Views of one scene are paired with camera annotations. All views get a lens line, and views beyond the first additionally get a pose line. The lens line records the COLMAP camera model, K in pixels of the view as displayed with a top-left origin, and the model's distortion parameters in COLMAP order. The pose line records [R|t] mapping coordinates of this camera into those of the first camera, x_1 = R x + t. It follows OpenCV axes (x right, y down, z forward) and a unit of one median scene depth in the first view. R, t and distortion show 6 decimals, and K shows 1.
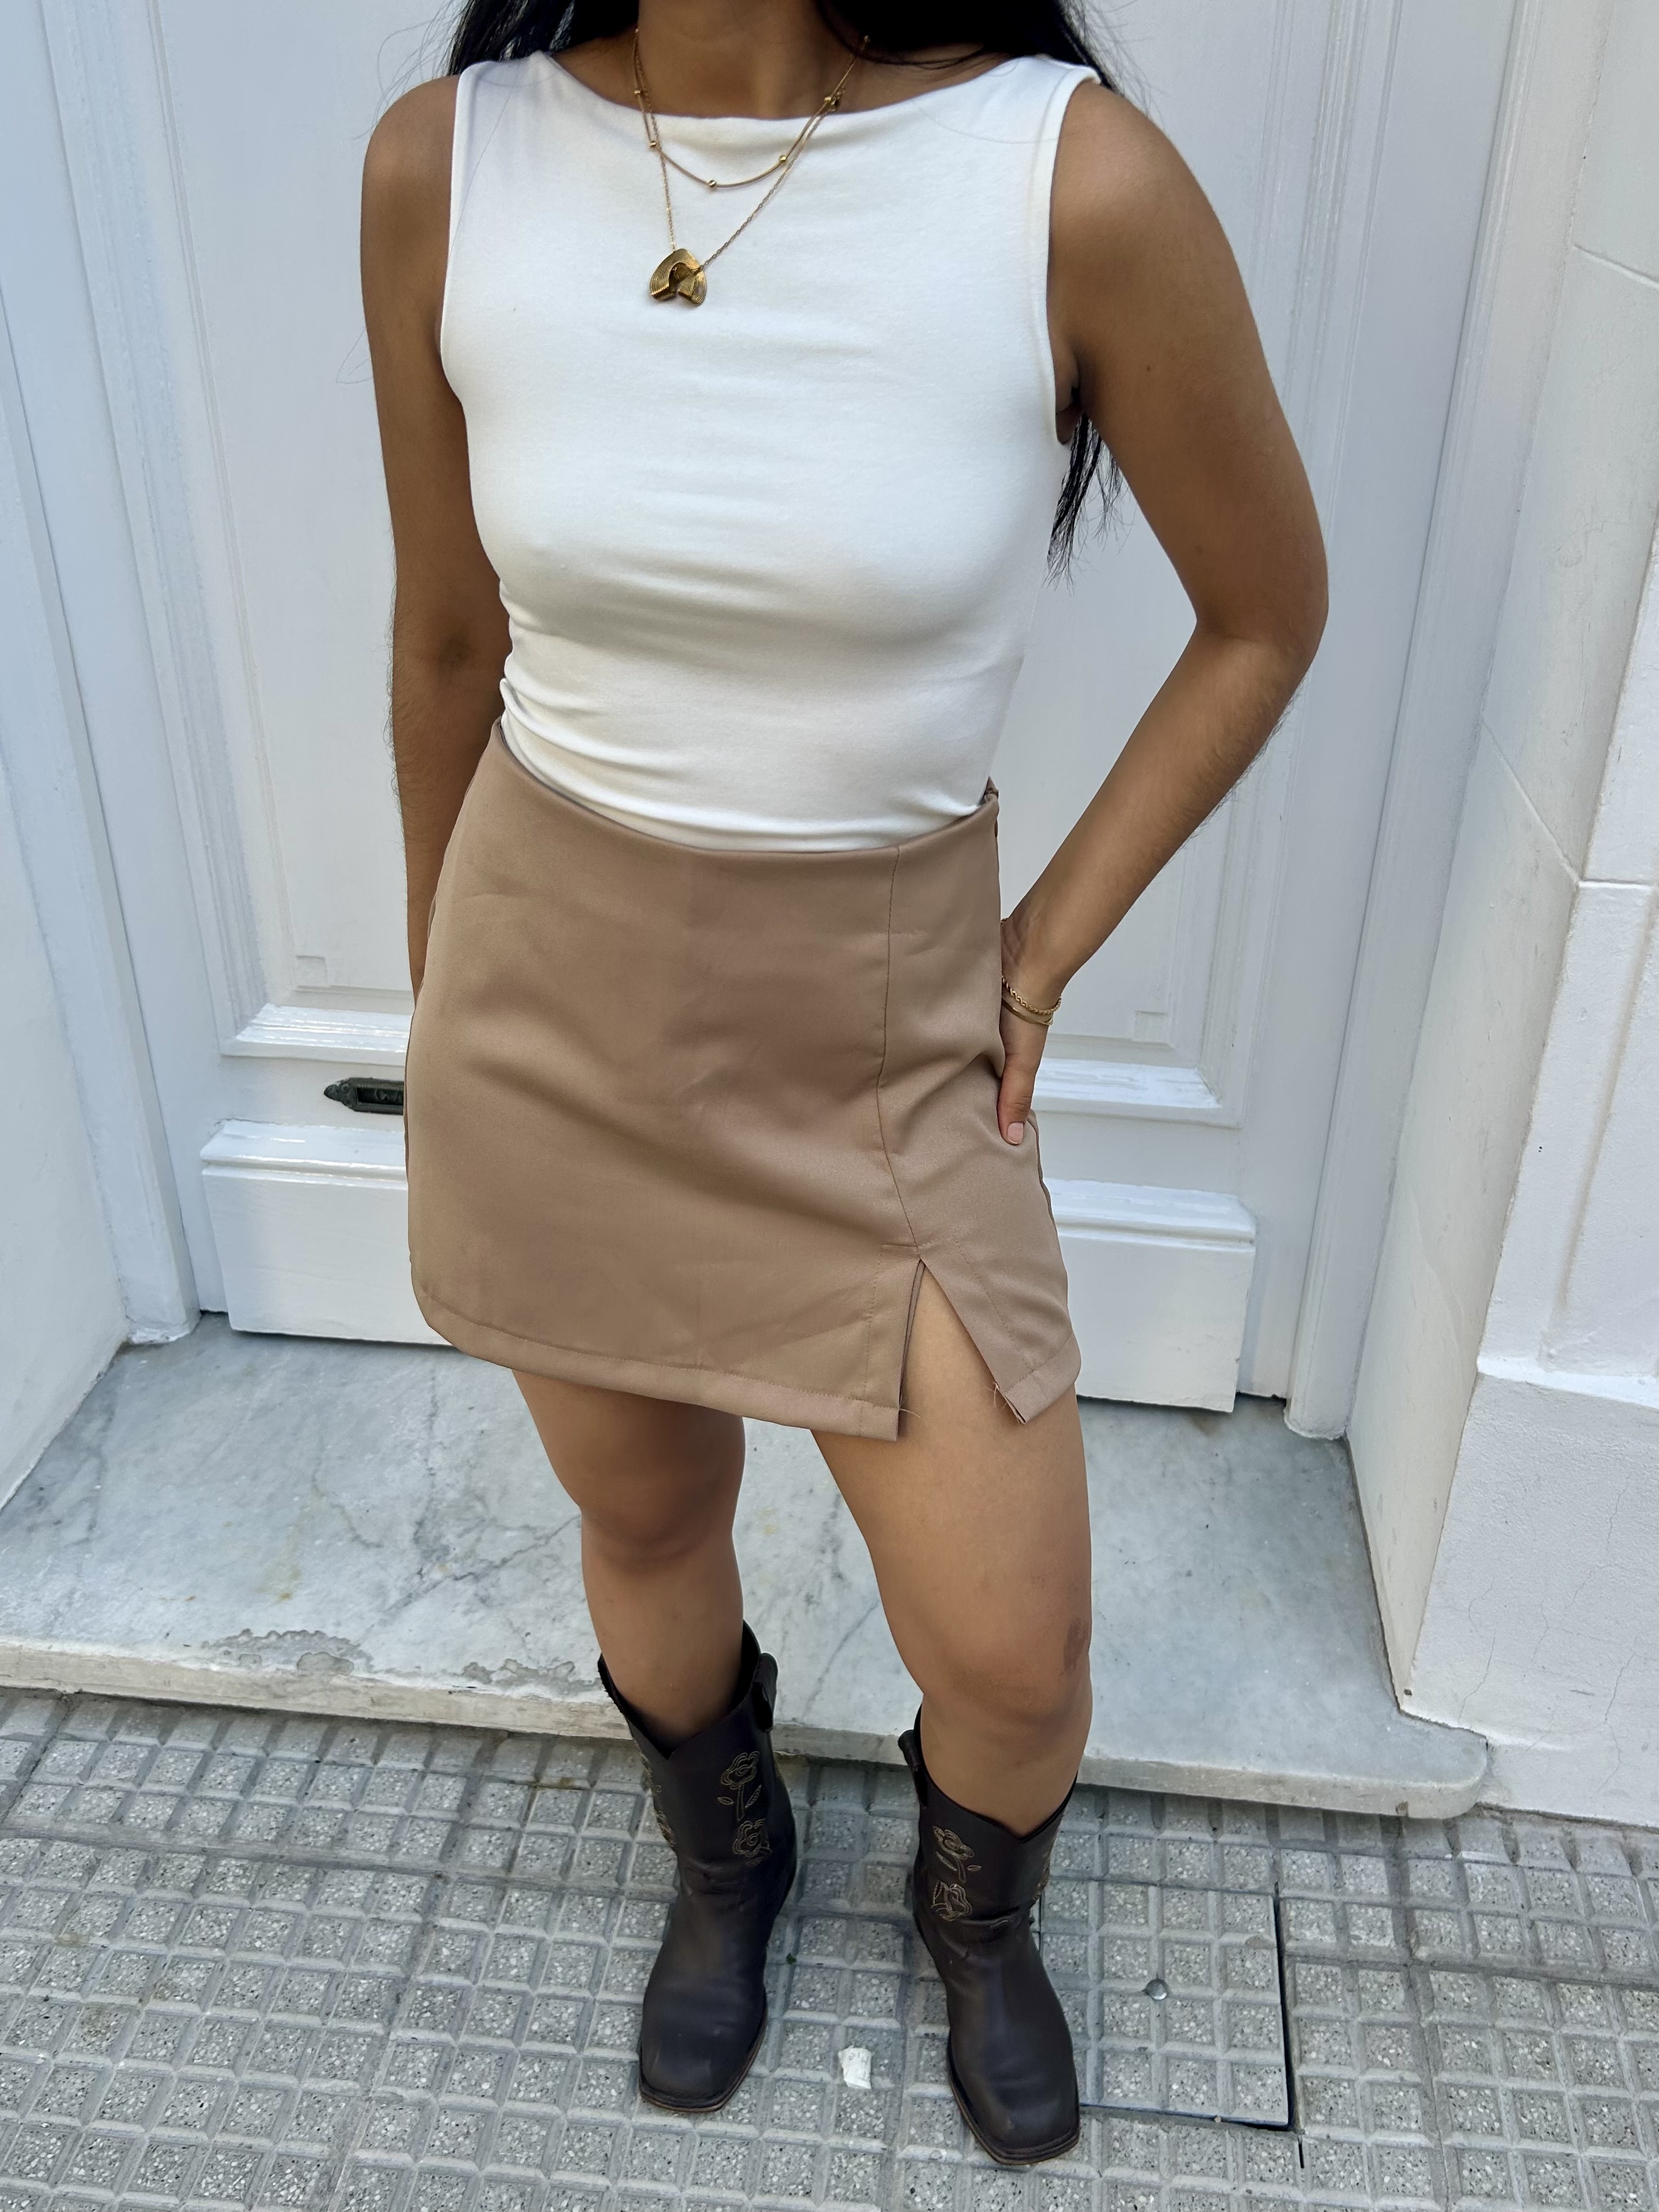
lens RADIAL K [[1897.8, 0, 823.9], [0, 1897.8, 1118.2], [0, 0, 1]] dist [0.084620, -0.001605]
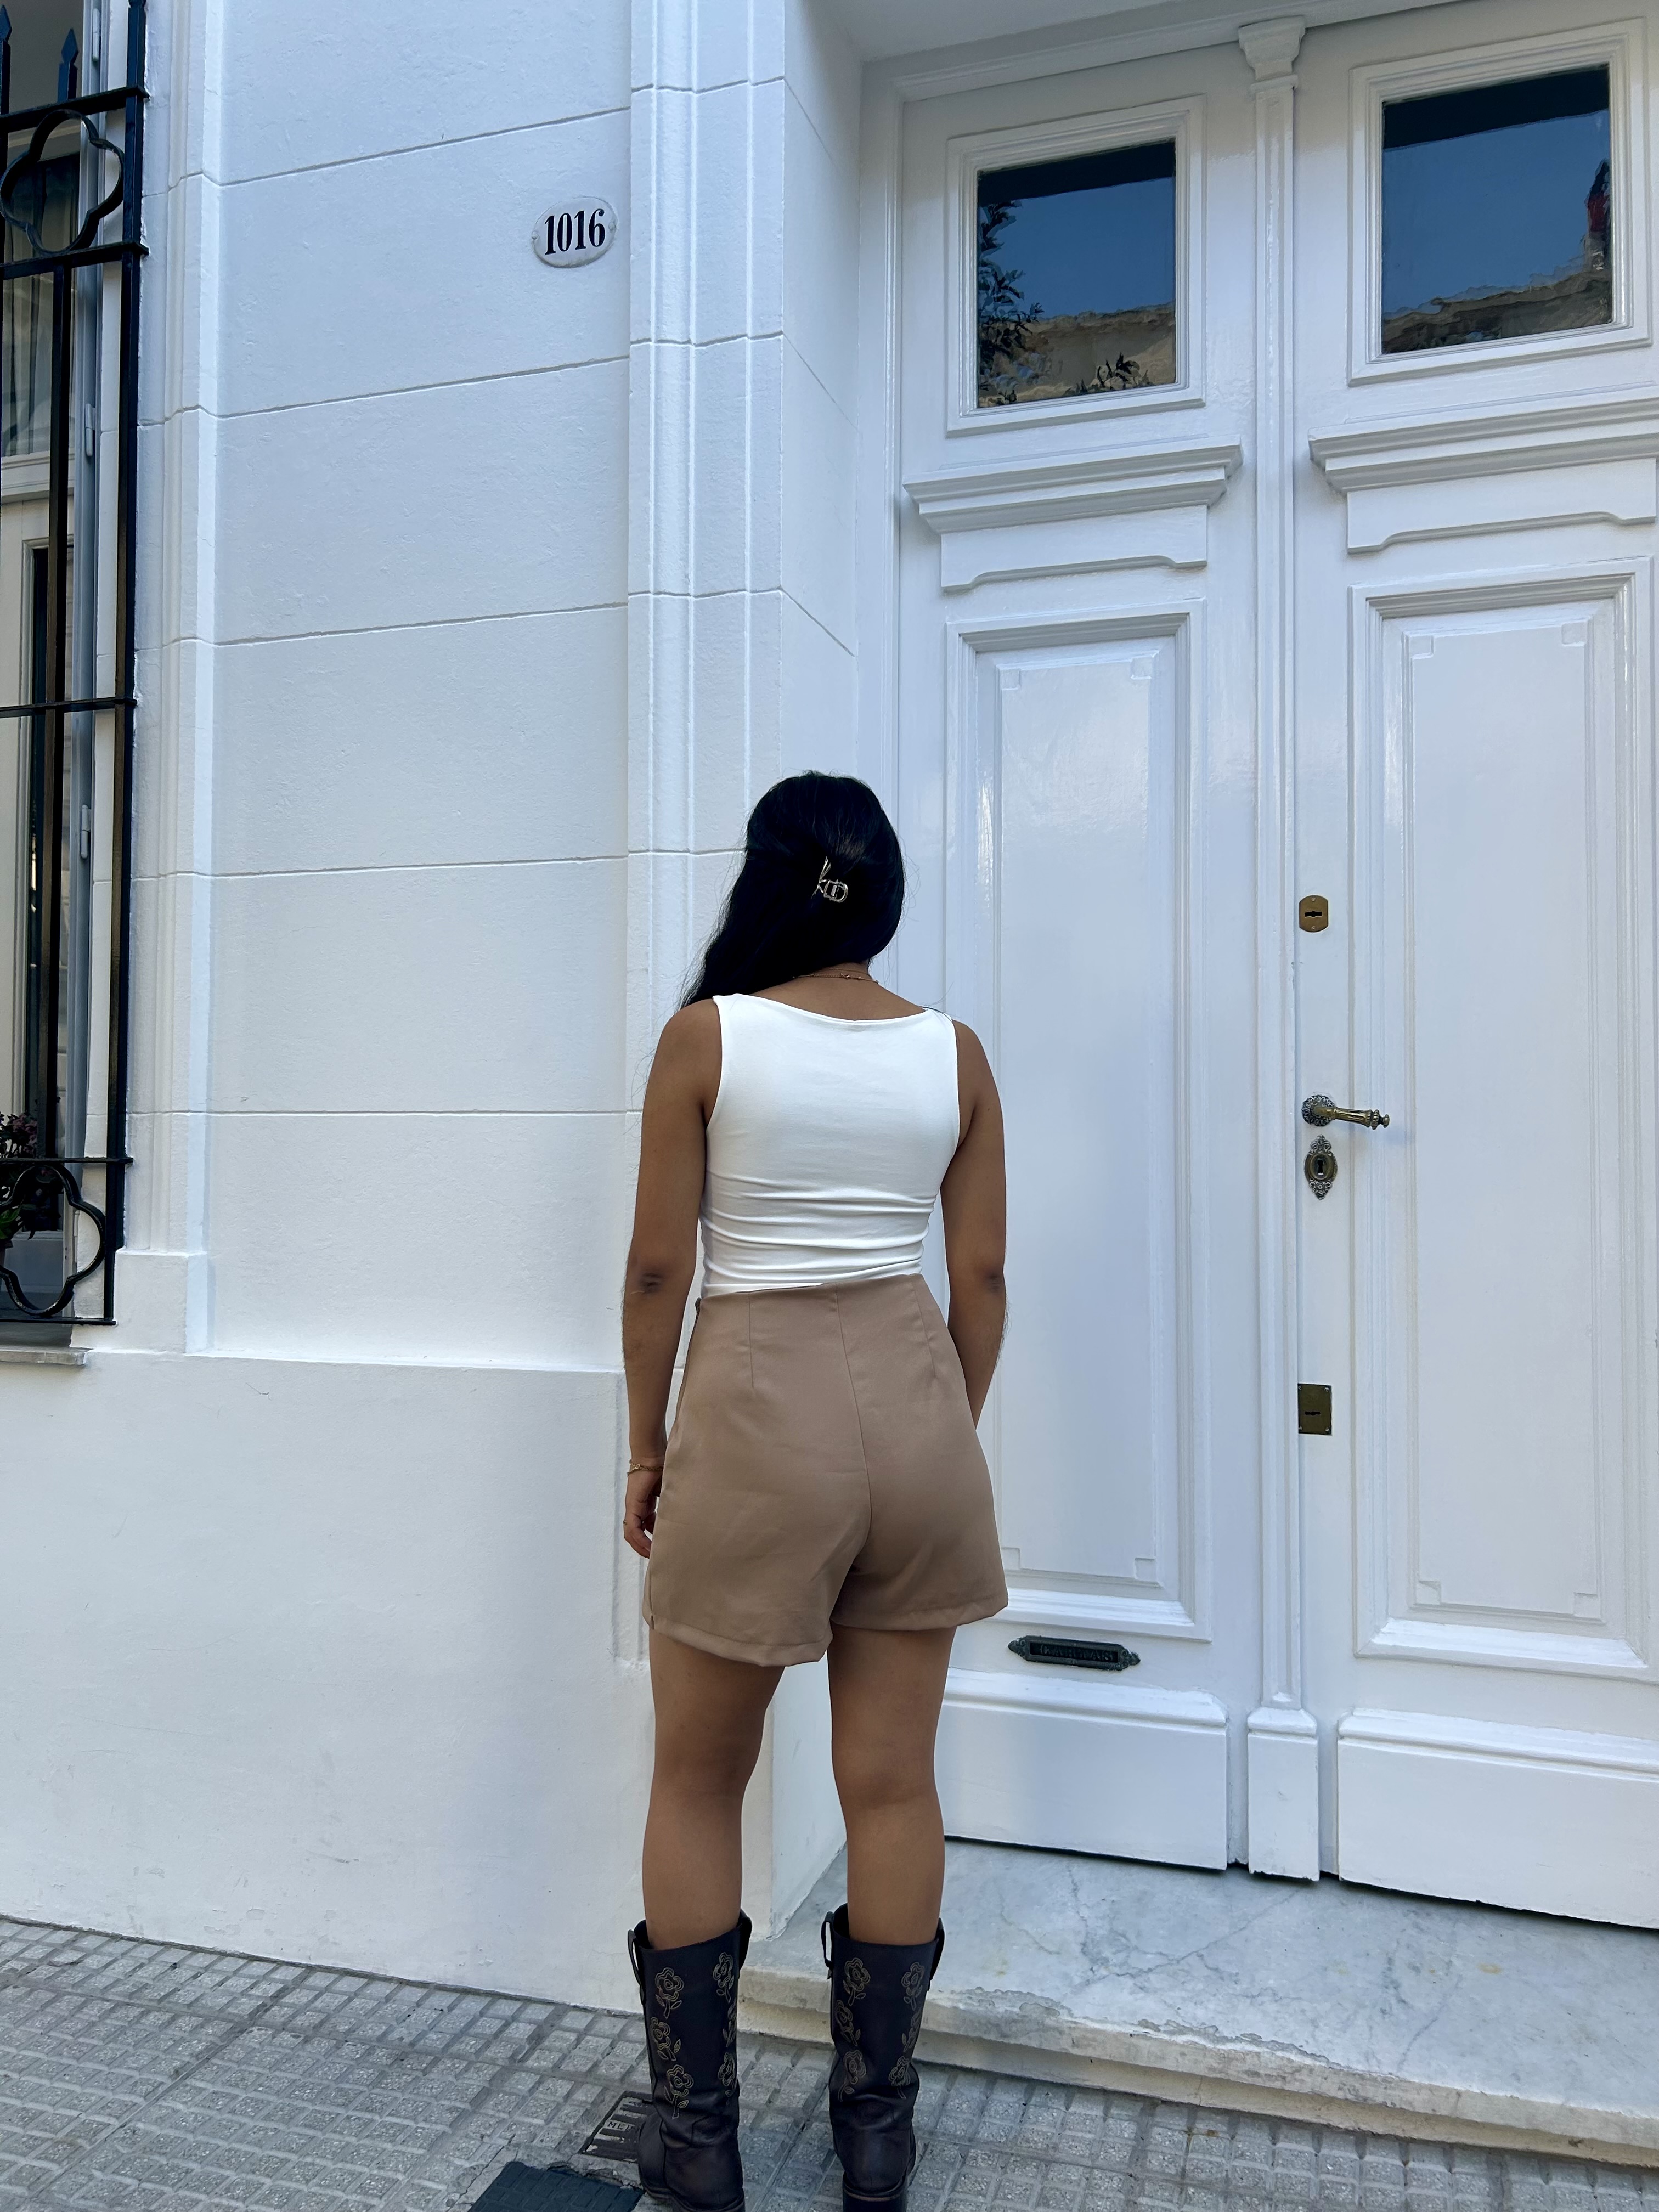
lens RADIAL K [[1683.1, 0, 824.1], [0, 1683.1, 1109.4], [0, 0, 1]] dist [0.009687, 0.011502]
pose [[0.984140, -0.009297, -0.177148, -0.181508], [-0.084429, 0.853720, -0.513843, 0.358272], [0.156012, 0.520650, 0.839395, -0.414691]]
